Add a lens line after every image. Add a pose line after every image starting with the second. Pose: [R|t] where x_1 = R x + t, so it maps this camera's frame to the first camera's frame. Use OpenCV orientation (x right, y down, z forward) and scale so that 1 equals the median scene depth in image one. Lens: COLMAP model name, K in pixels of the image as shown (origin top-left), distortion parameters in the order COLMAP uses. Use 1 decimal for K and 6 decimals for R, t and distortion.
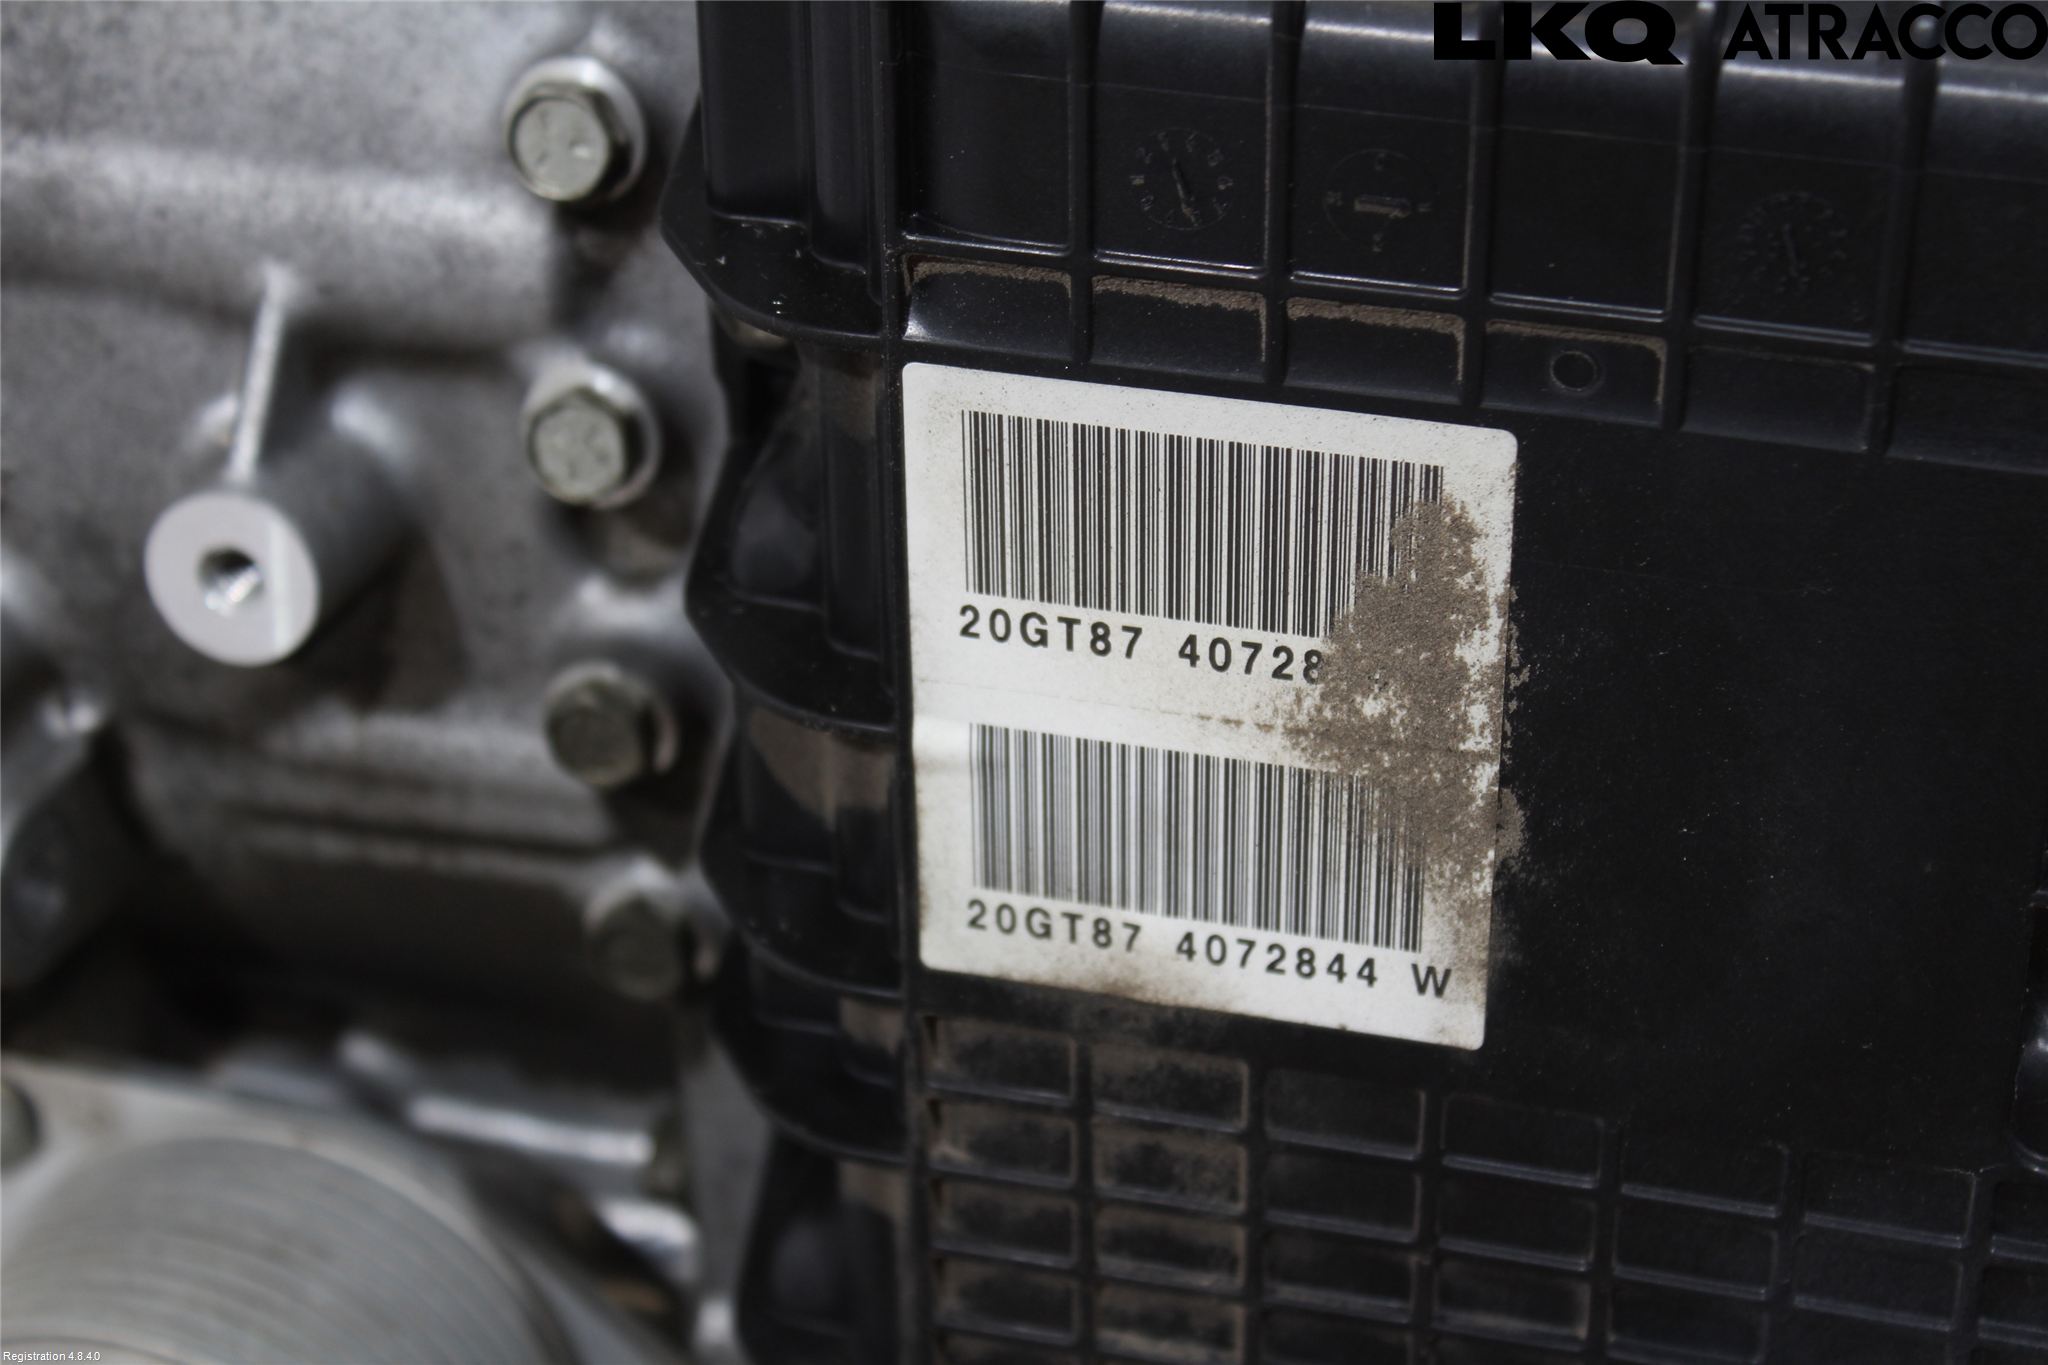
lens RADIAL K [[4541.2, 0, 1024.5], [0, 4541.2, 682.8], [0, 0, 1]] dist [0.017994, 0.000000]
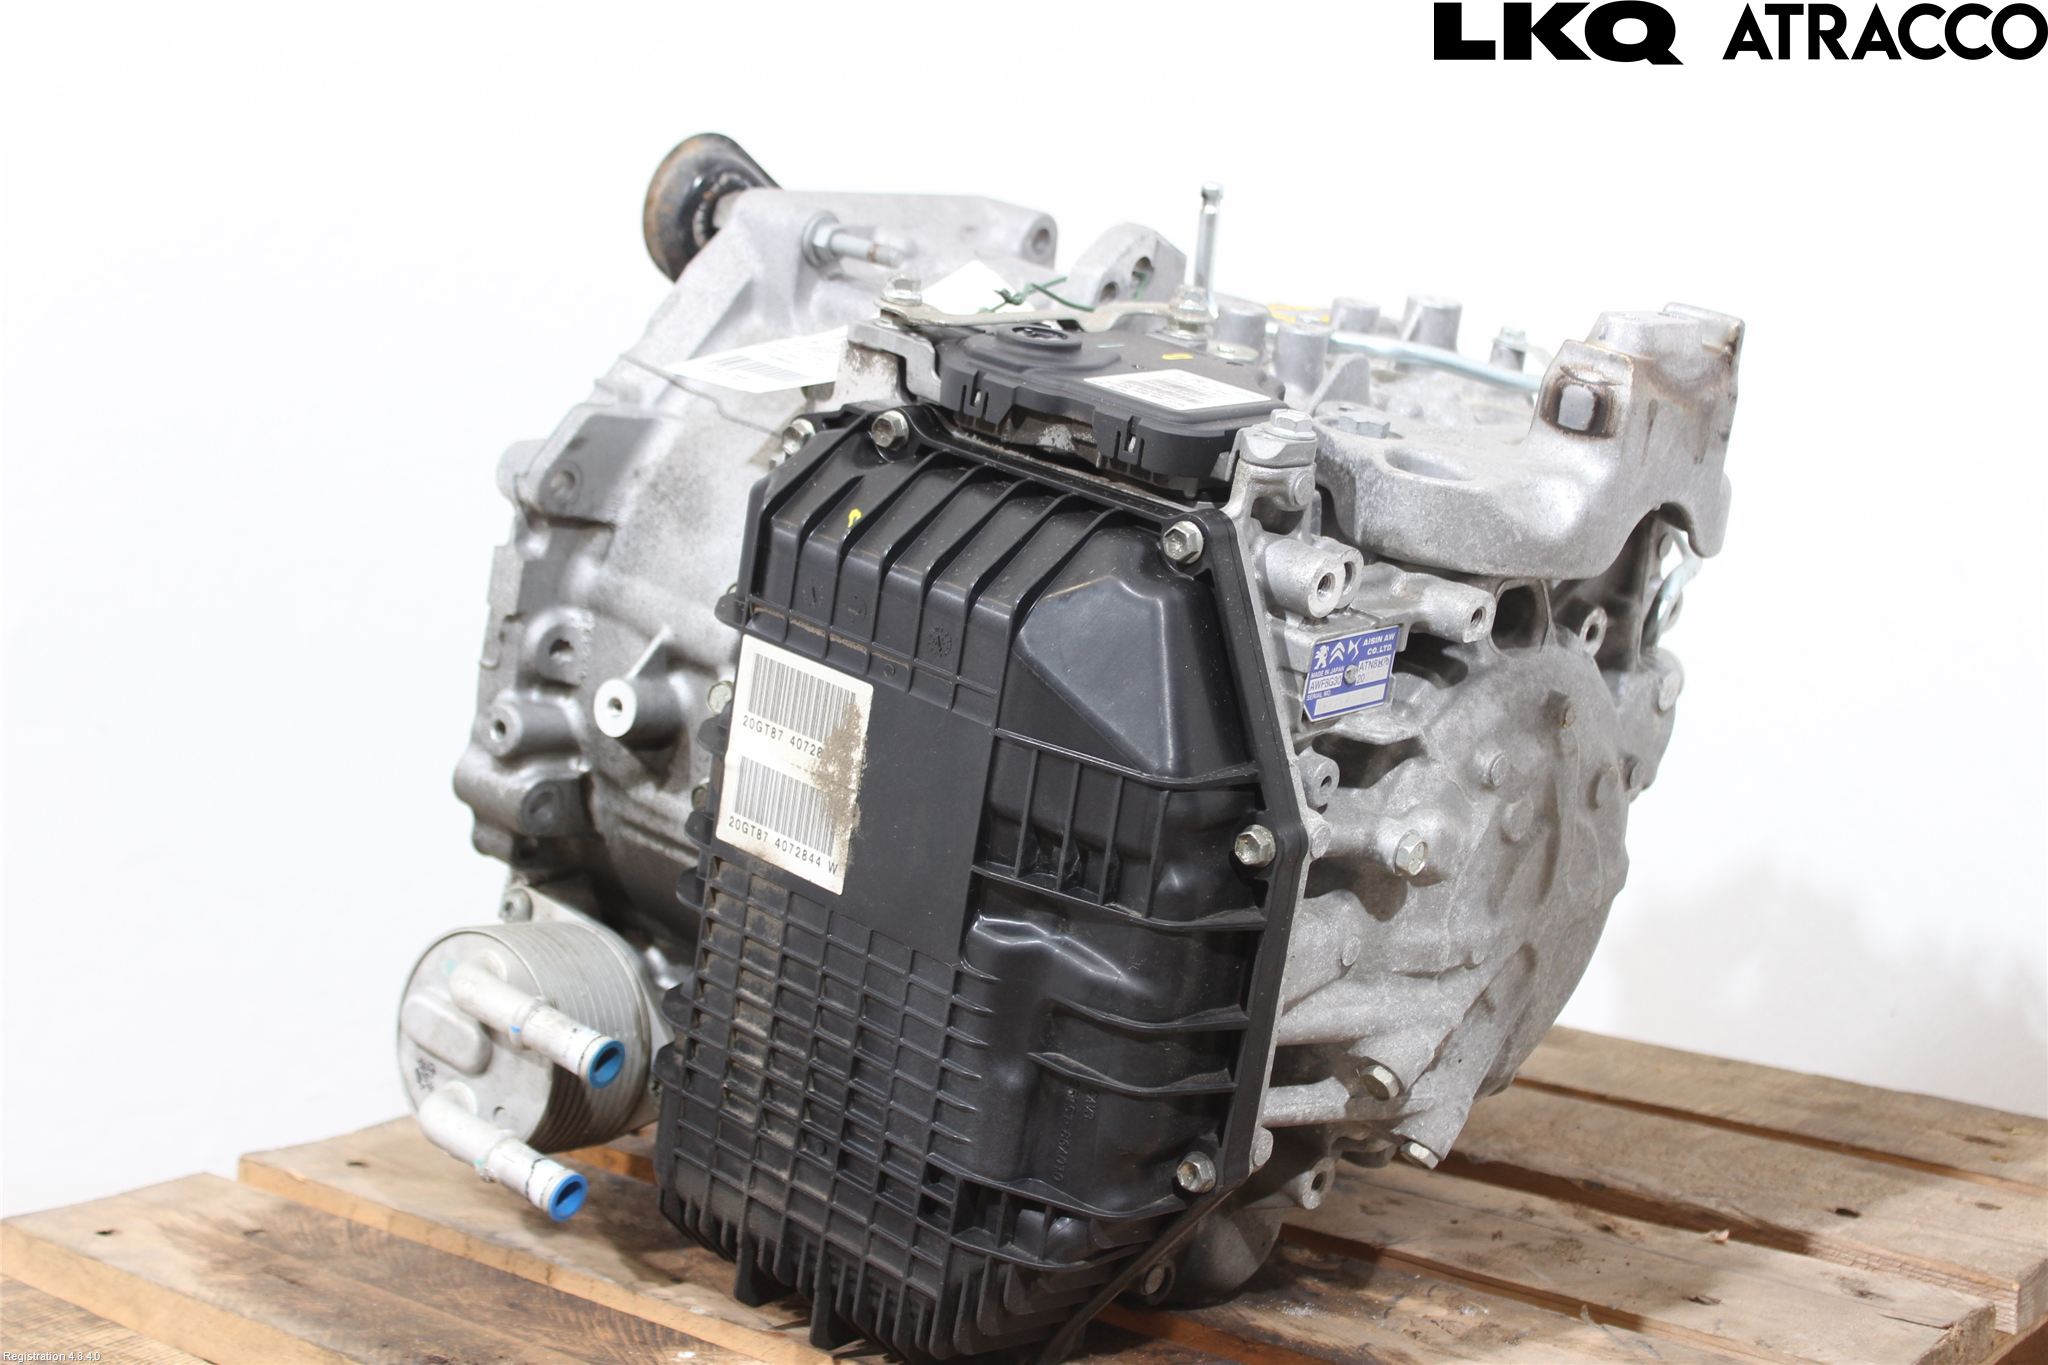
lens RADIAL K [[3021.3, 0, 1025.3], [0, 3021.3, 681.8], [0, 0, 1]] dist [0.026148, 0.000000]
pose [[0.894991, 0.276998, -0.349662, 0.938932], [-0.374503, 0.892439, -0.251595, 0.442256], [0.242360, 0.356125, 0.902461, -0.979232]]
